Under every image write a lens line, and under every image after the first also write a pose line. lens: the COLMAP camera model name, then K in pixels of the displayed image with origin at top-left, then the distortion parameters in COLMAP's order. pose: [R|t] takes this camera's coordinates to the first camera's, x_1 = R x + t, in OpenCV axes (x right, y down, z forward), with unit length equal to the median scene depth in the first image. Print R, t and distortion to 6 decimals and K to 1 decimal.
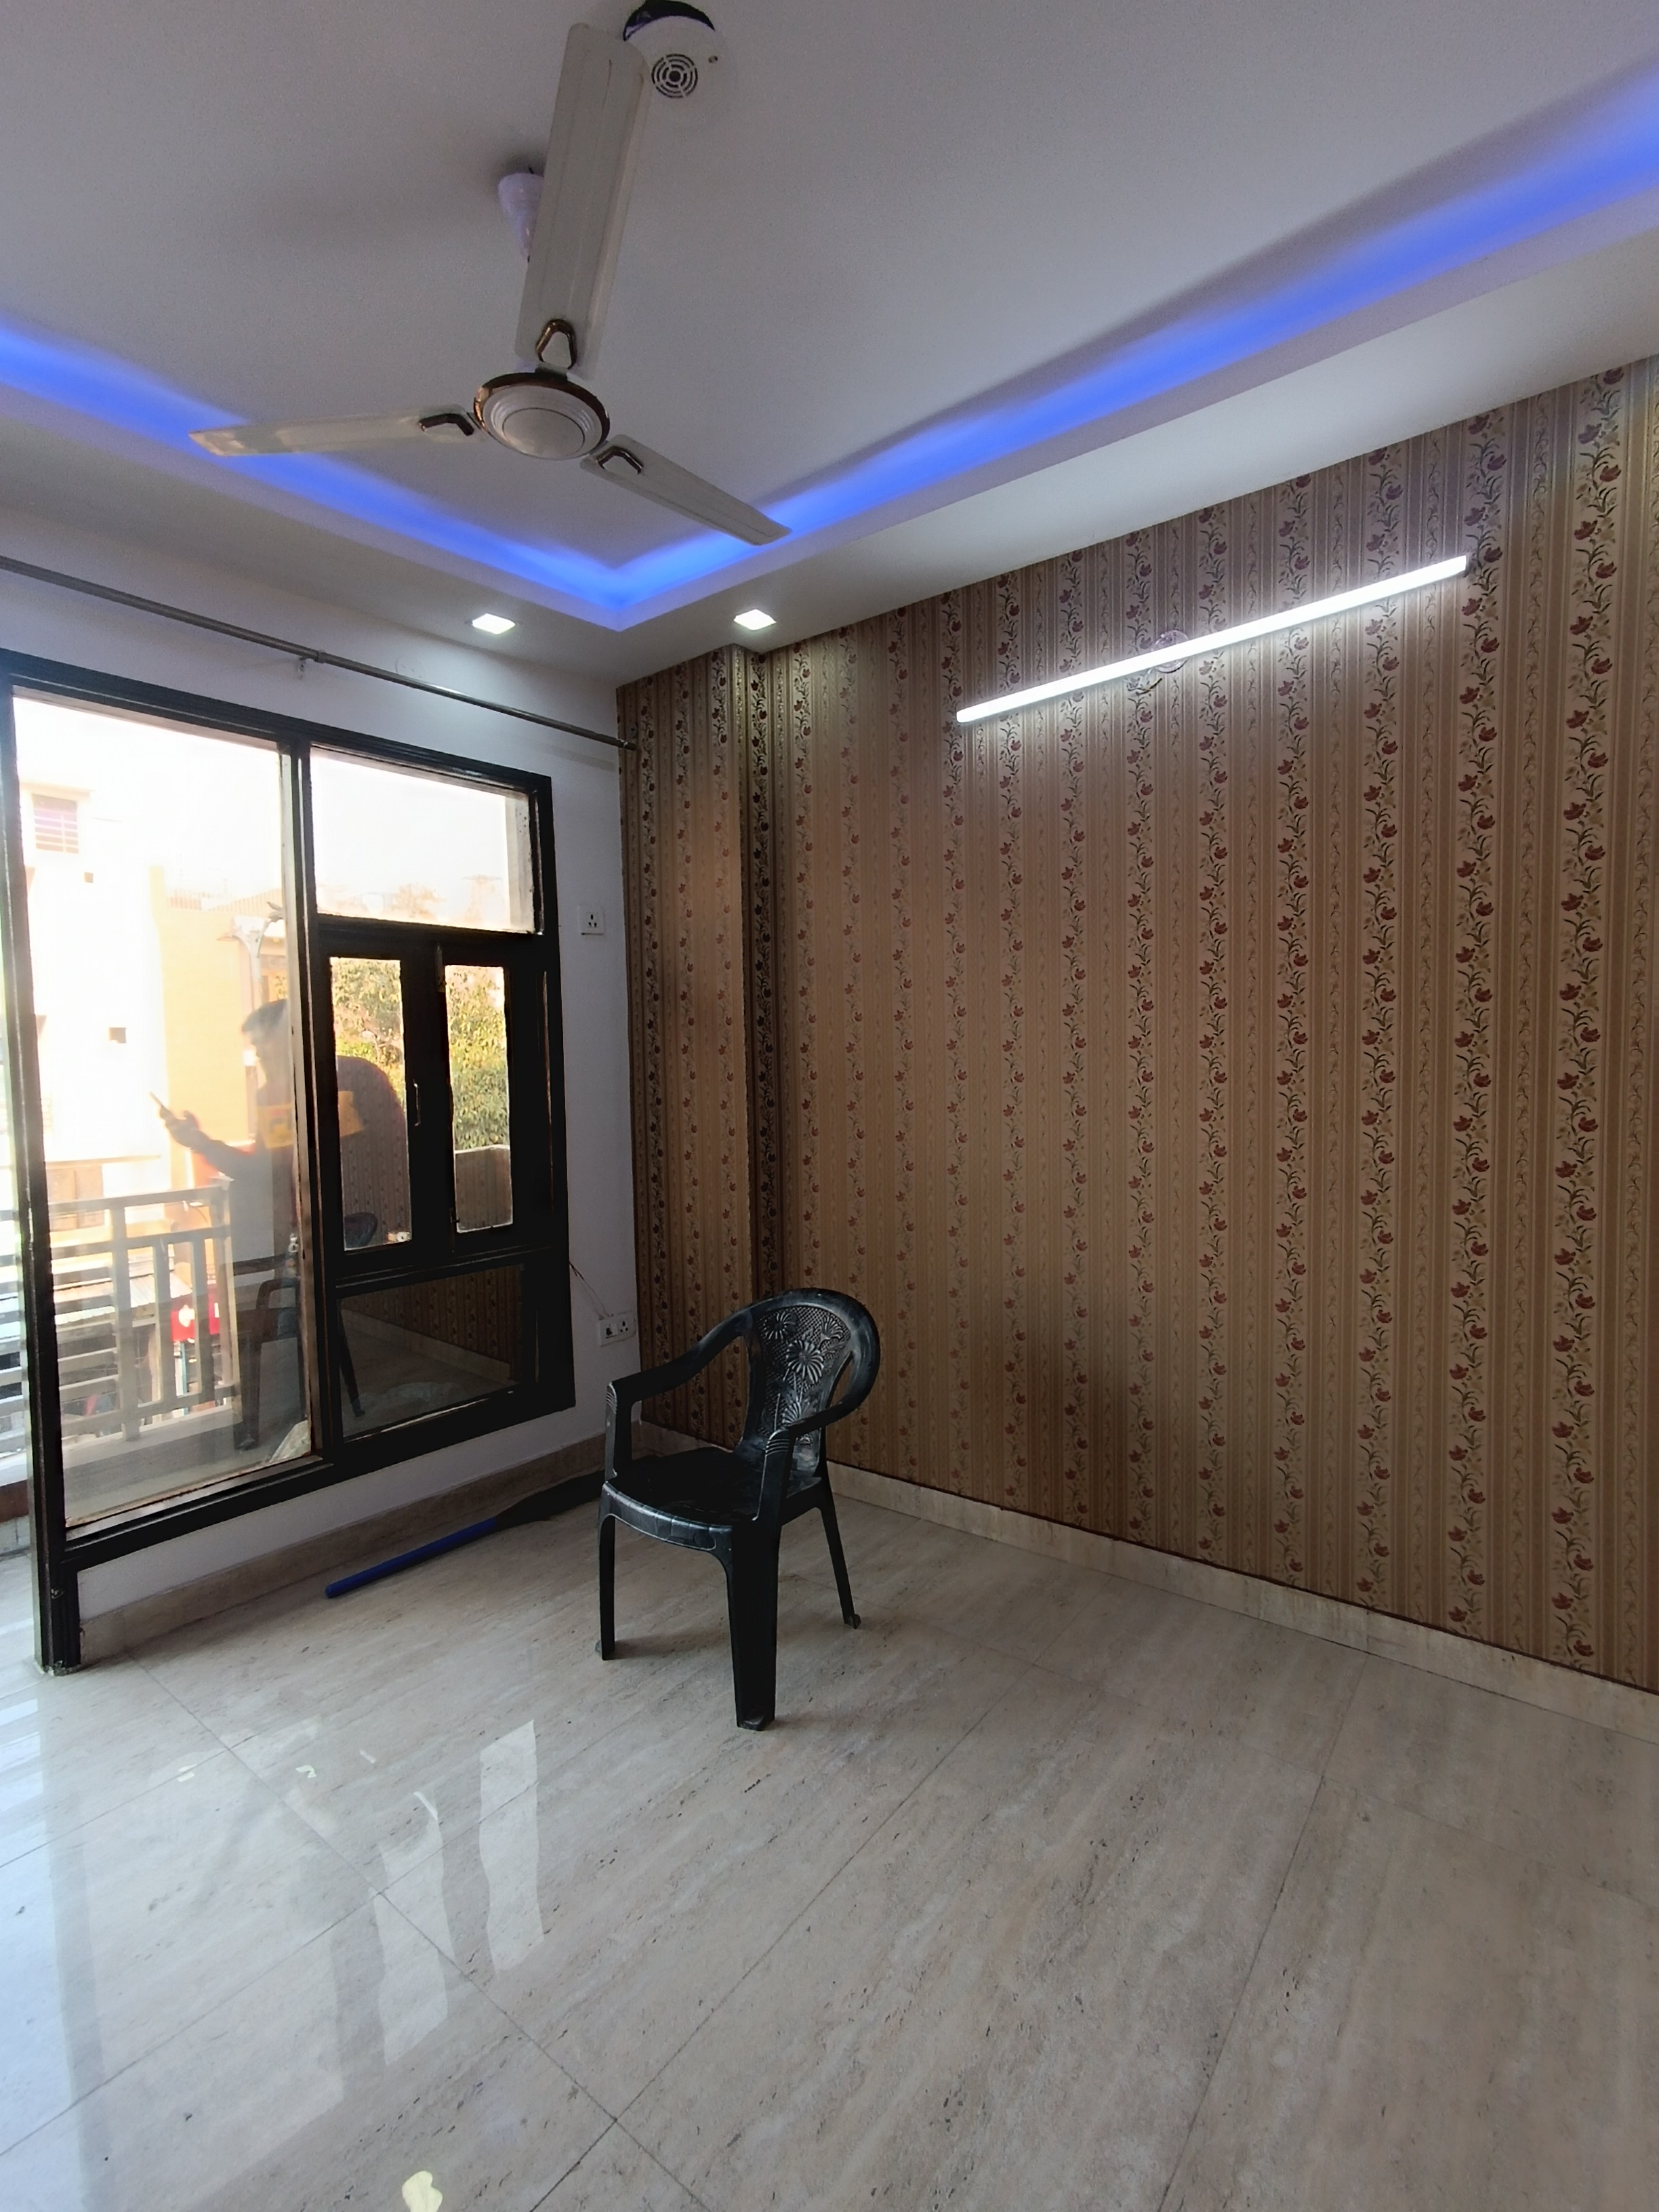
lens RADIAL K [[1028.2, 0, 855.2], [0, 1028.2, 1101.6], [0, 0, 1]] dist [0.045068, -0.000037]
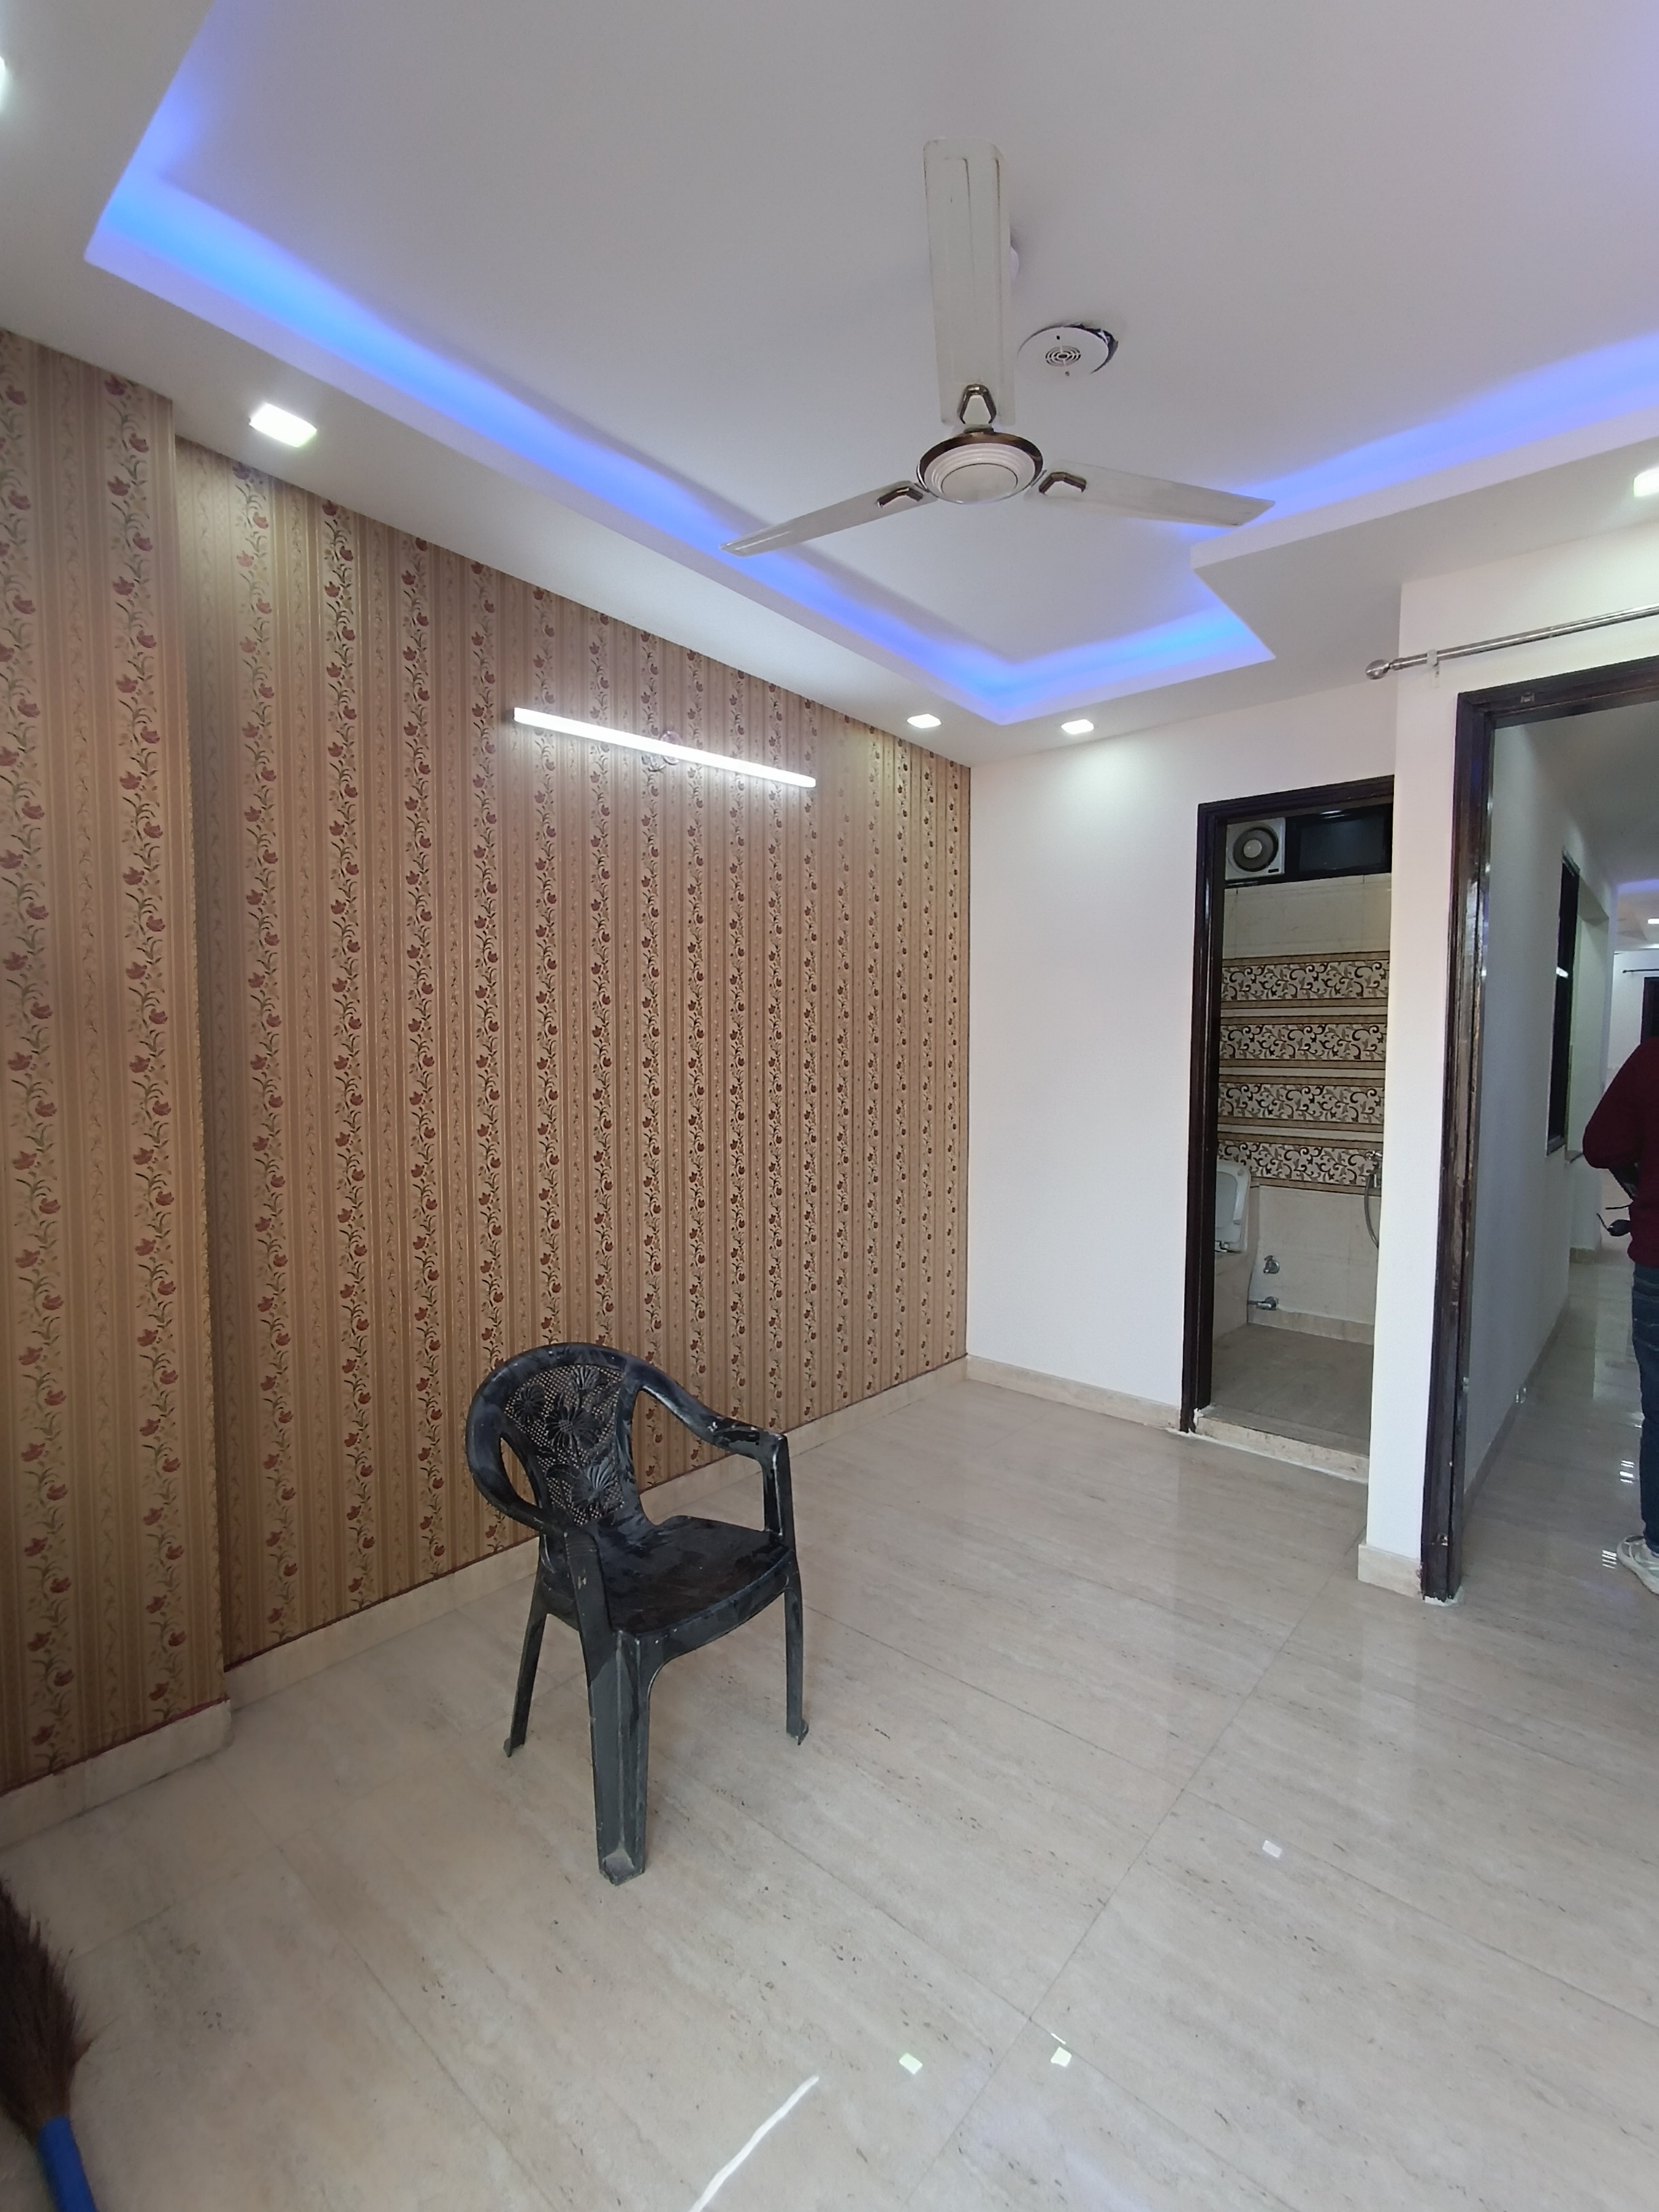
lens RADIAL K [[1028.2, 0, 855.2], [0, 1028.2, 1101.6], [0, 0, 1]] dist [0.045068, -0.000037]
pose [[0.045908, -0.027158, 0.998576, -0.904120], [0.059728, 0.997917, 0.024394, -0.027106], [-0.997158, 0.058523, 0.047434, 0.723898]]
